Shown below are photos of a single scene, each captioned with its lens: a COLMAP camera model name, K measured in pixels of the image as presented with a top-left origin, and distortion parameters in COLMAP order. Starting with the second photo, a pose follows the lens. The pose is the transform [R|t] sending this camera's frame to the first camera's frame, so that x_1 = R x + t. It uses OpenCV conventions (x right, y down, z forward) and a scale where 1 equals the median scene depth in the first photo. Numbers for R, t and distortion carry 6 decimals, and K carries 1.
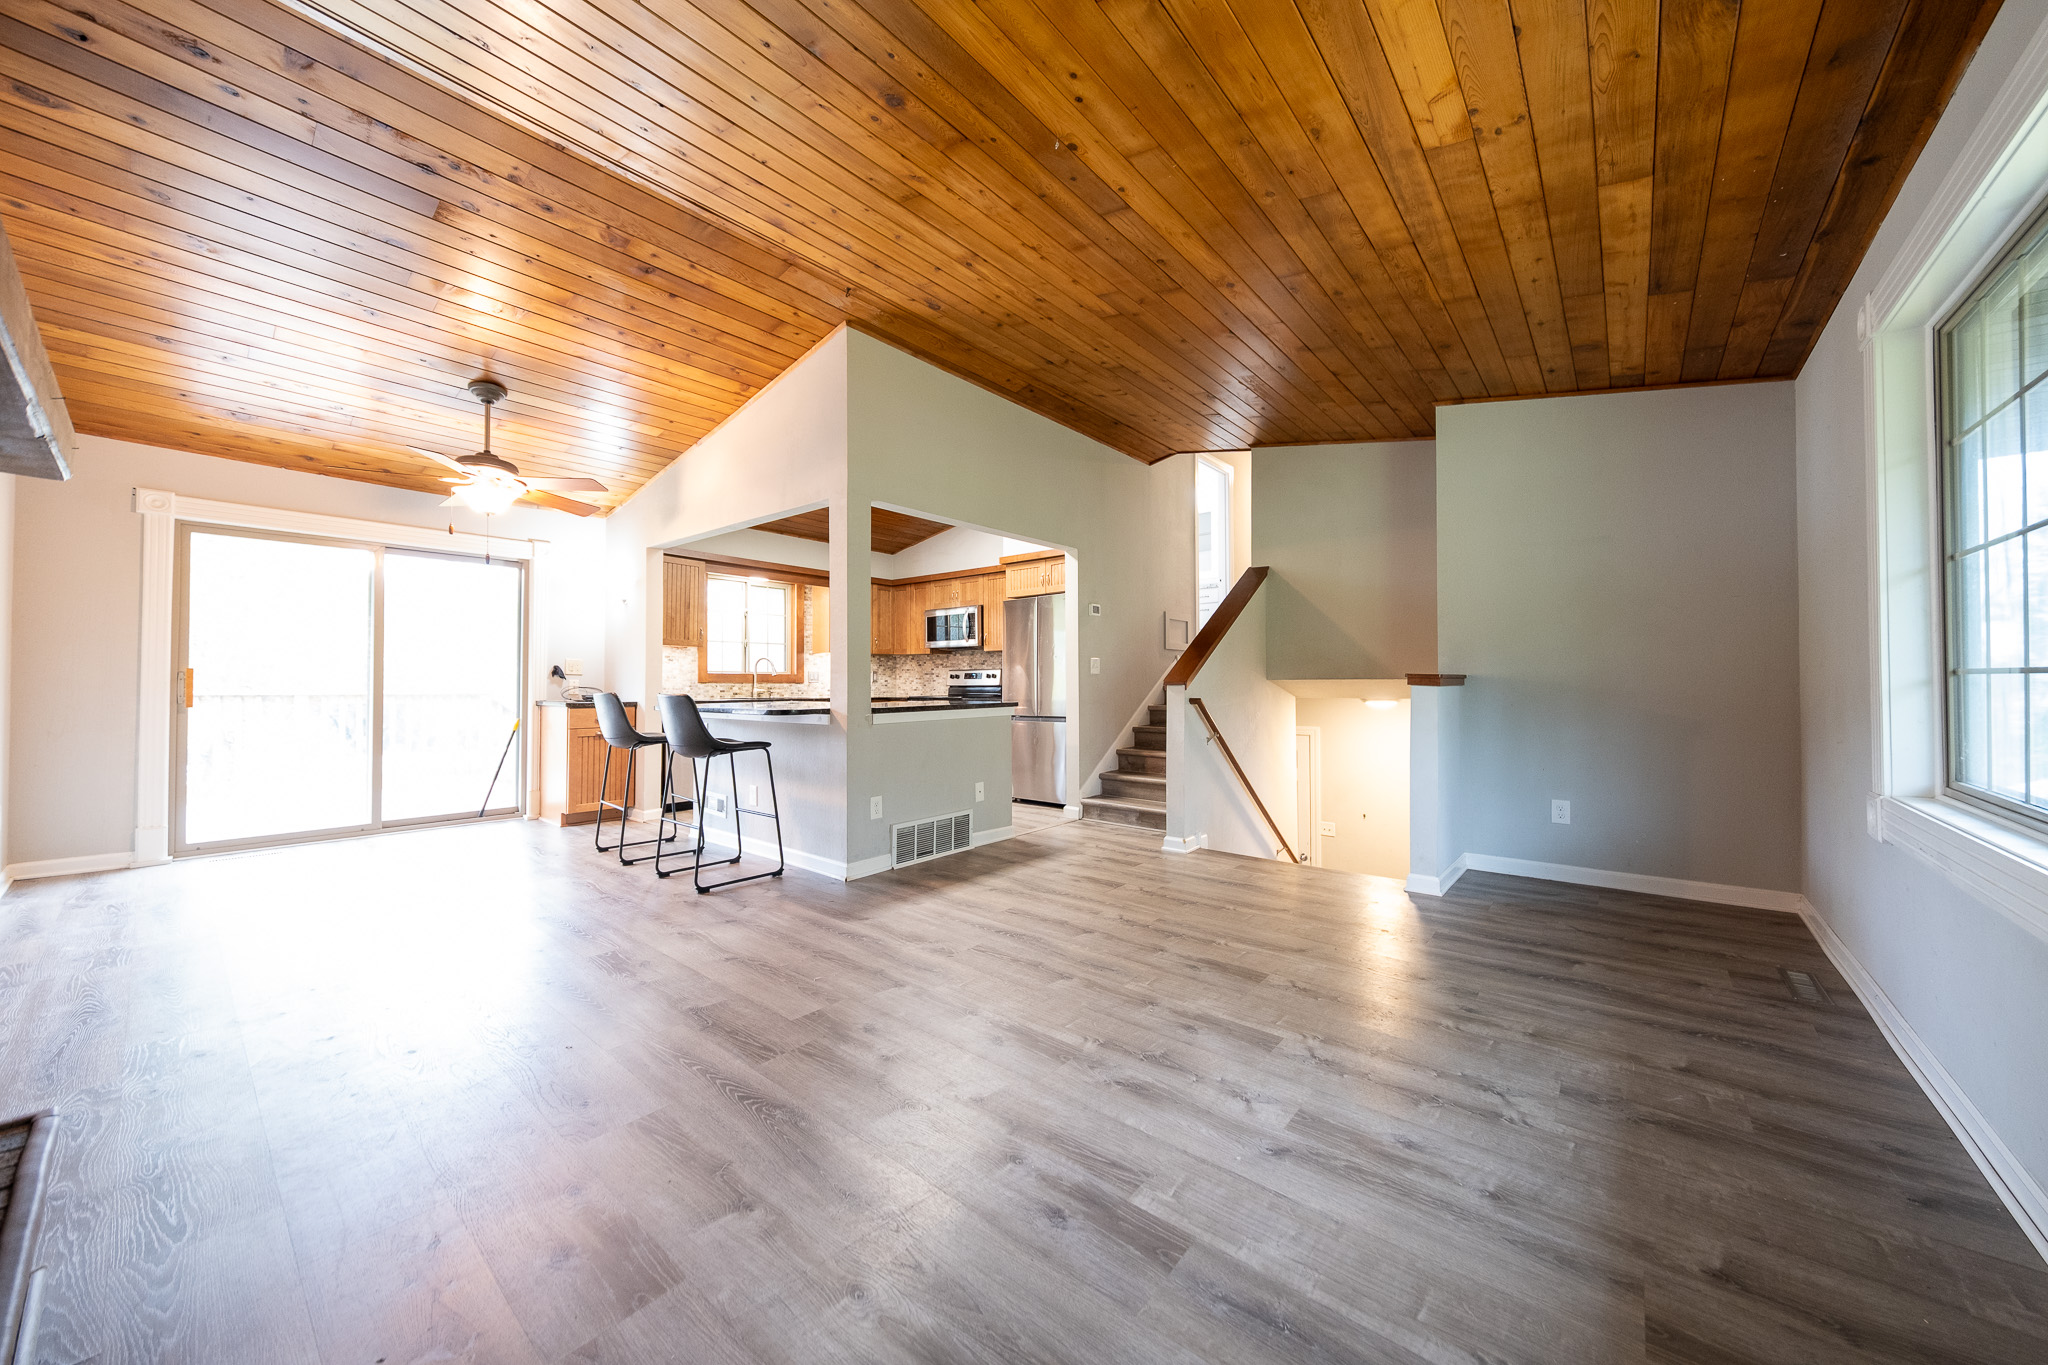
lens RADIAL K [[716.8, 0, 1019.3], [0, 716.8, 675.8], [0, 0, 1]] dist [0.012457, -0.005903]
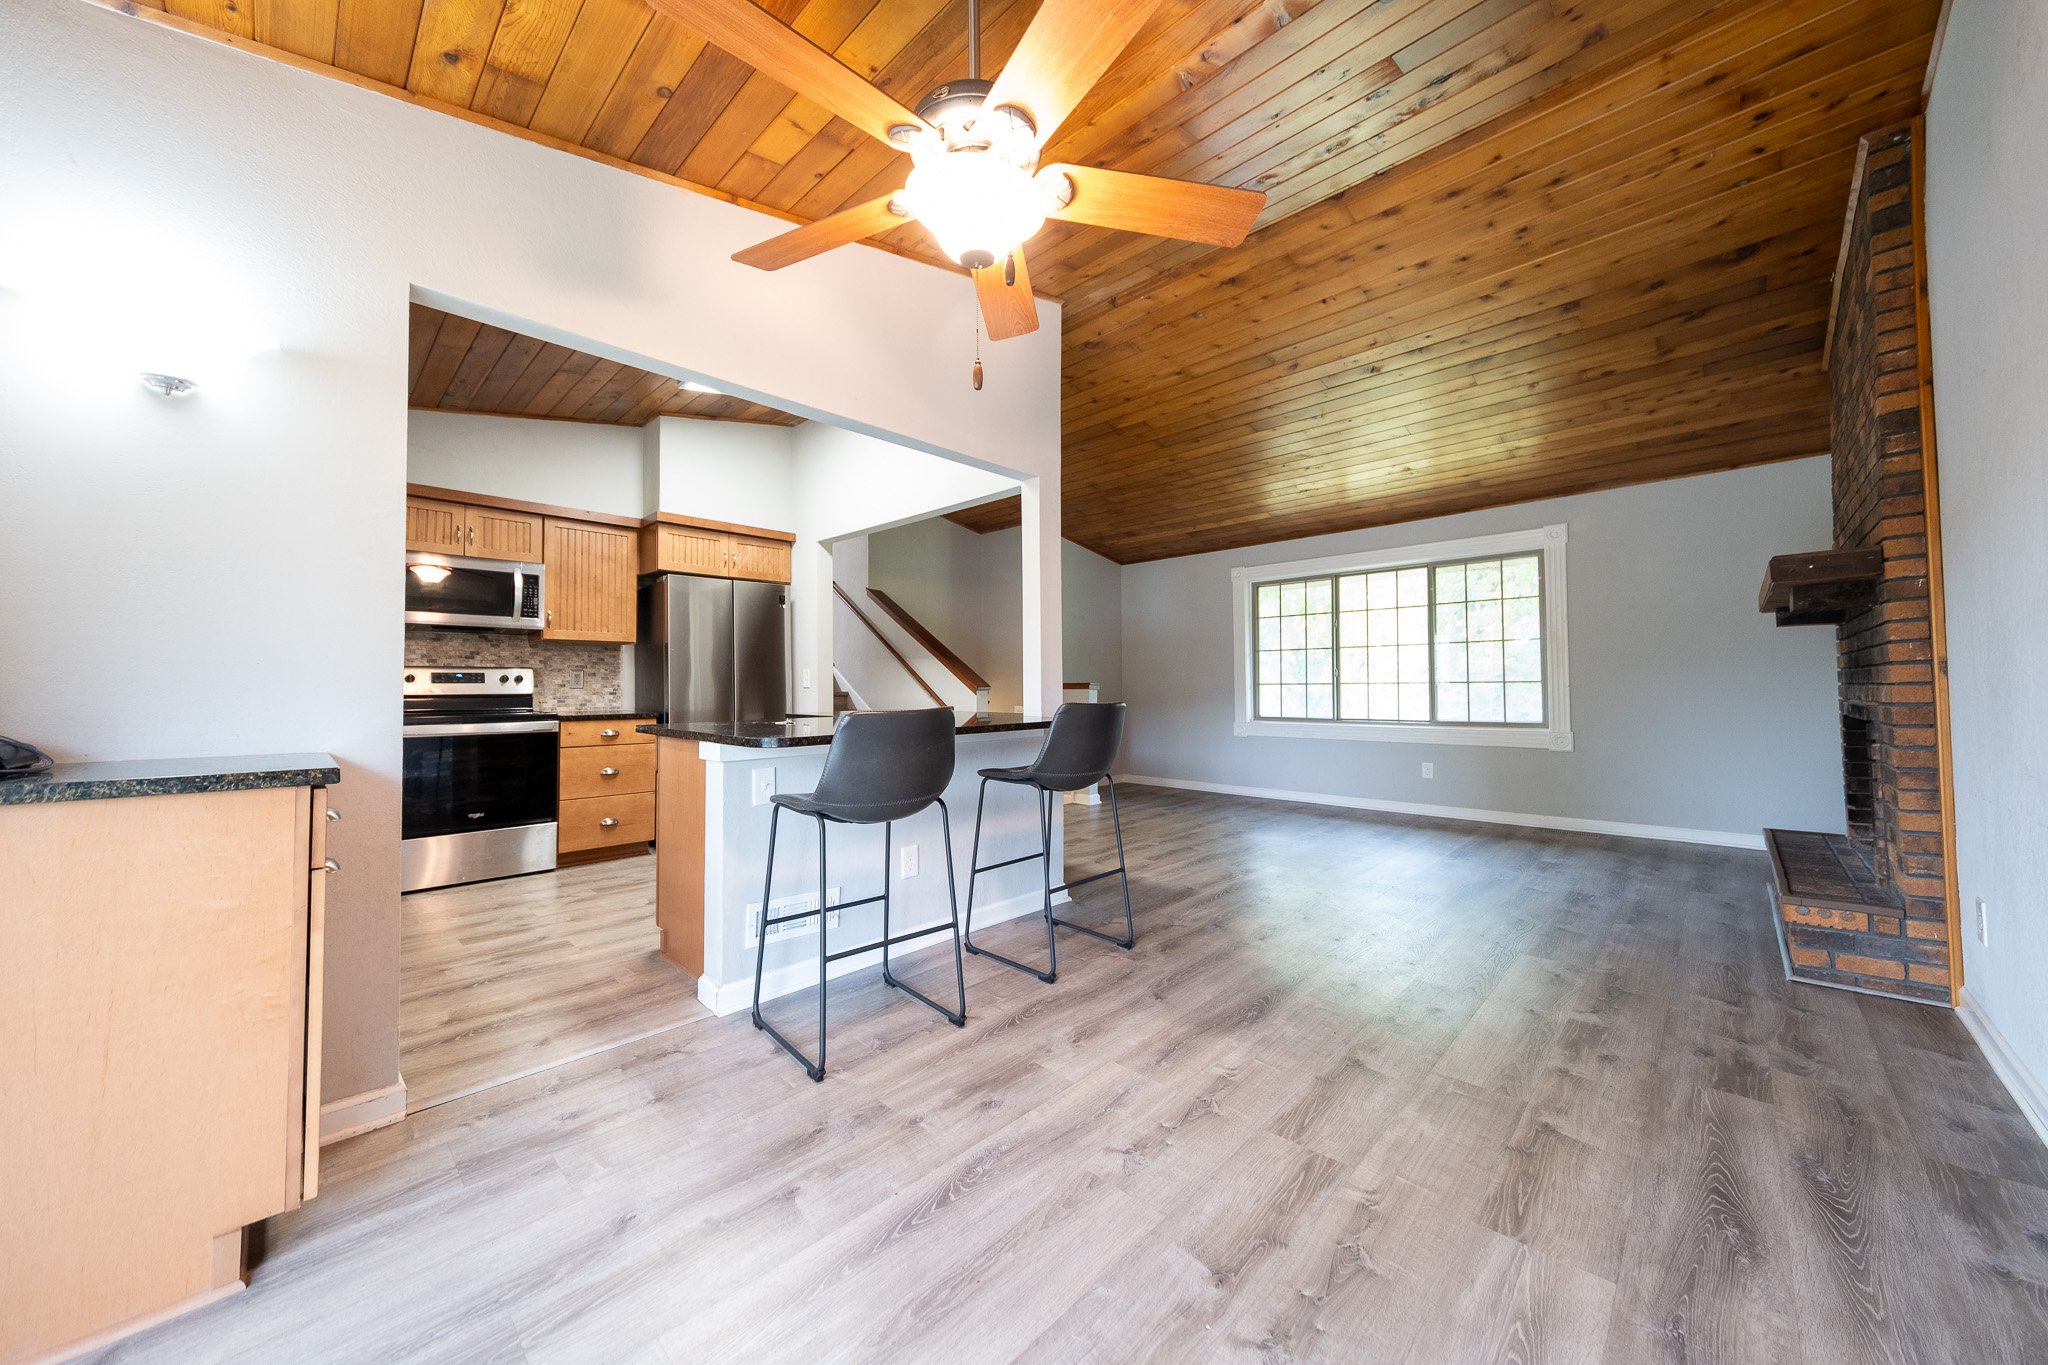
lens RADIAL K [[716.8, 0, 1019.3], [0, 716.8, 675.8], [0, 0, 1]] dist [0.012457, -0.005903]
pose [[0.075225, 0.020015, 0.996966, -1.116516], [-0.005527, 0.999792, -0.019655, 0.013625], [-0.997151, -0.004032, 0.075320, 0.944785]]
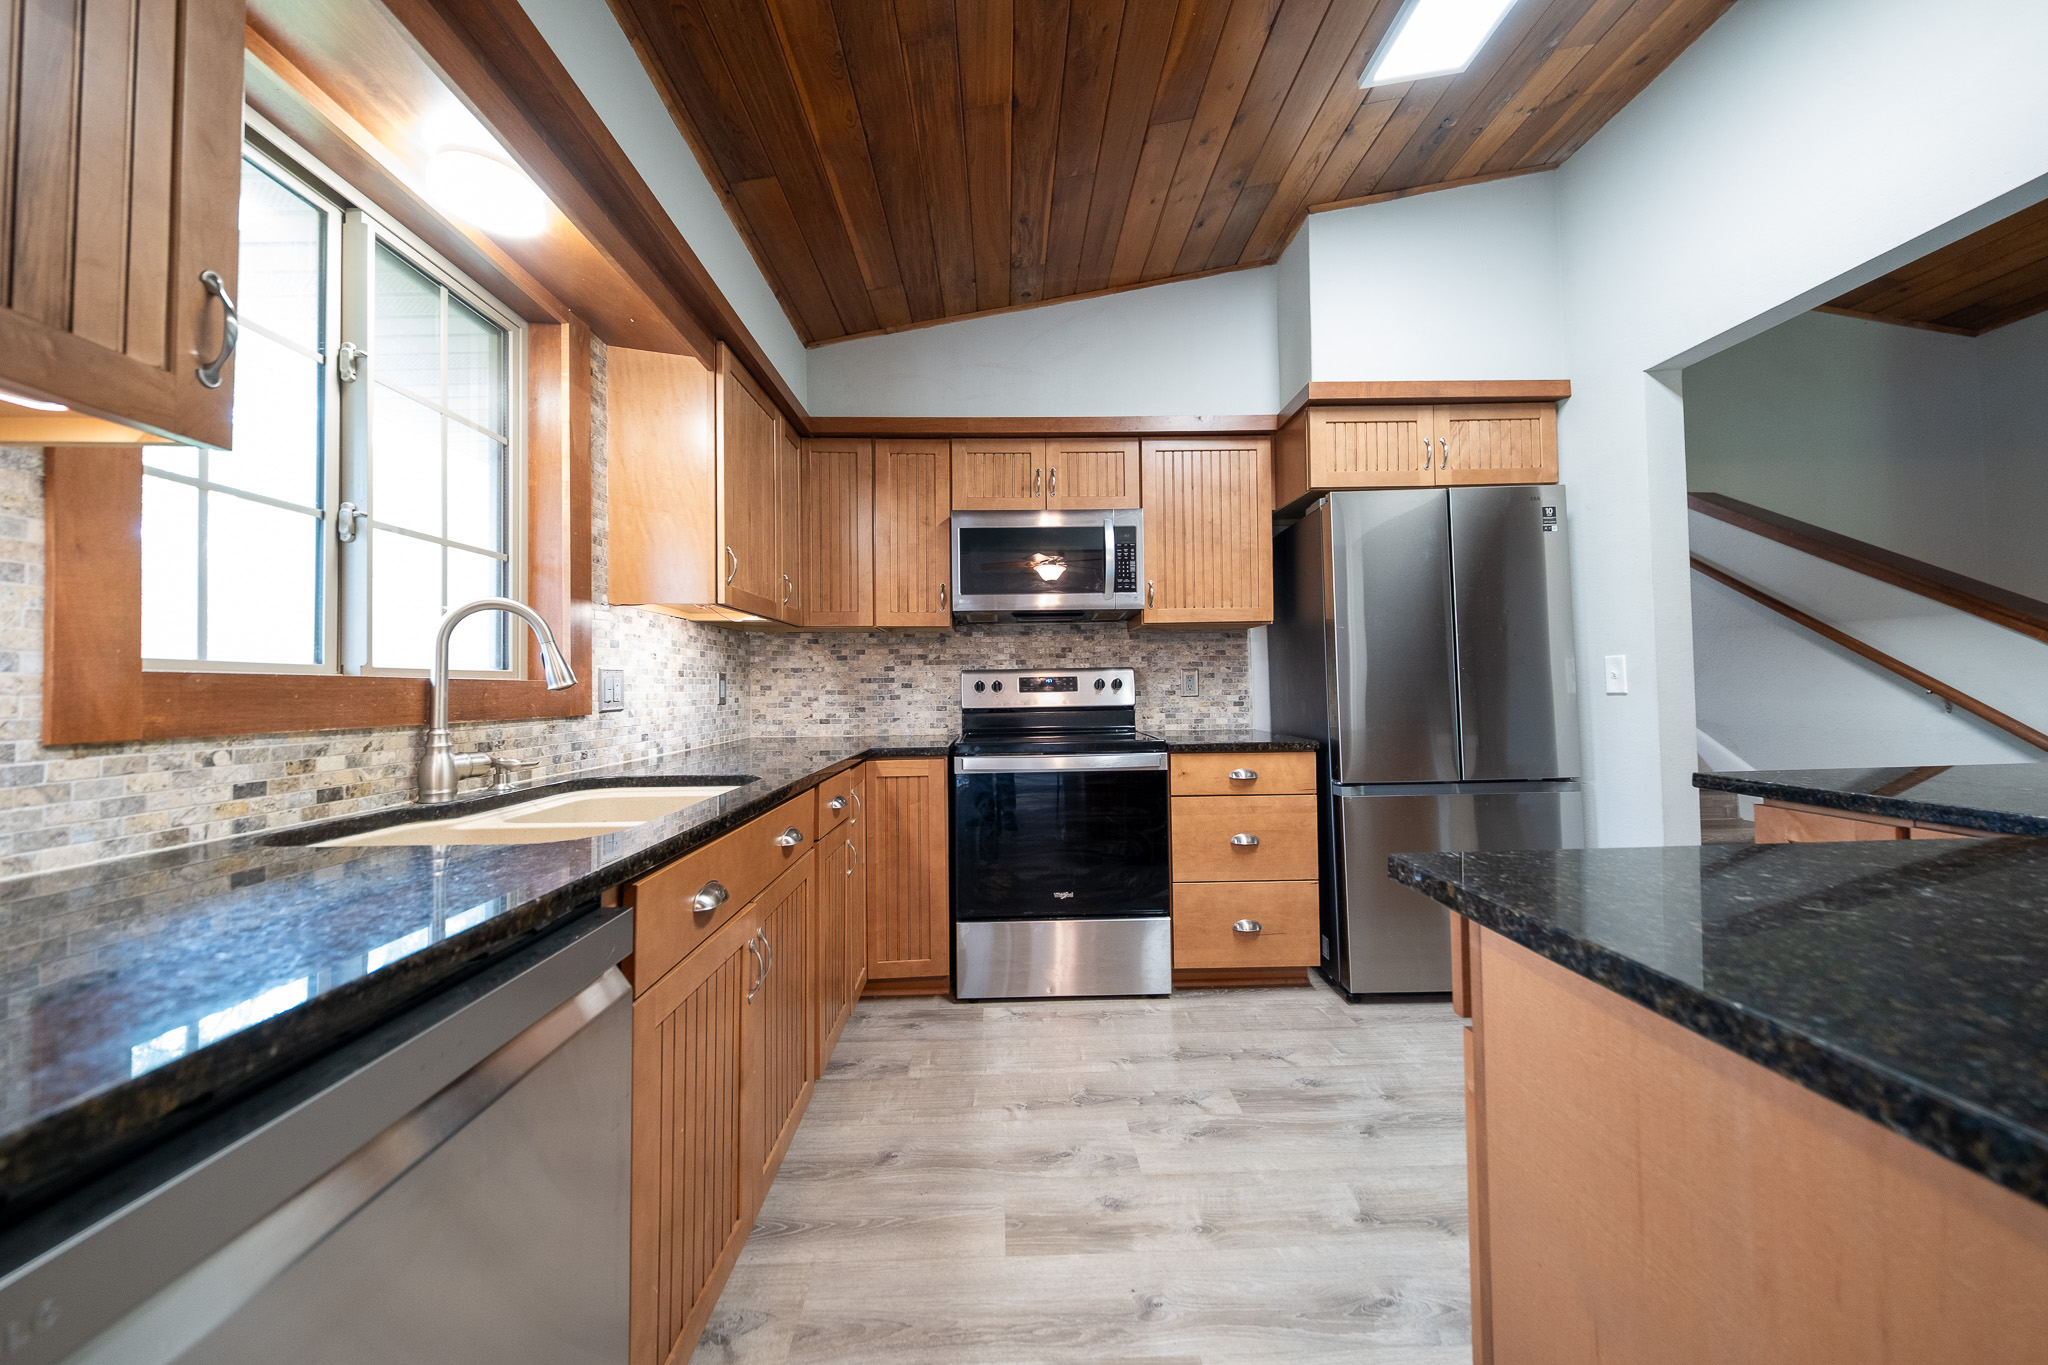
lens RADIAL K [[722.7, 0, 1018.5], [0, 722.7, 671.1], [0, 0, 1]] dist [0.021316, -0.005951]
pose [[0.748859, 0.005478, 0.662706, -0.657488], [0.008085, 0.999816, -0.017401, -0.000521], [-0.662680, 0.018389, 0.748677, 1.289333]]
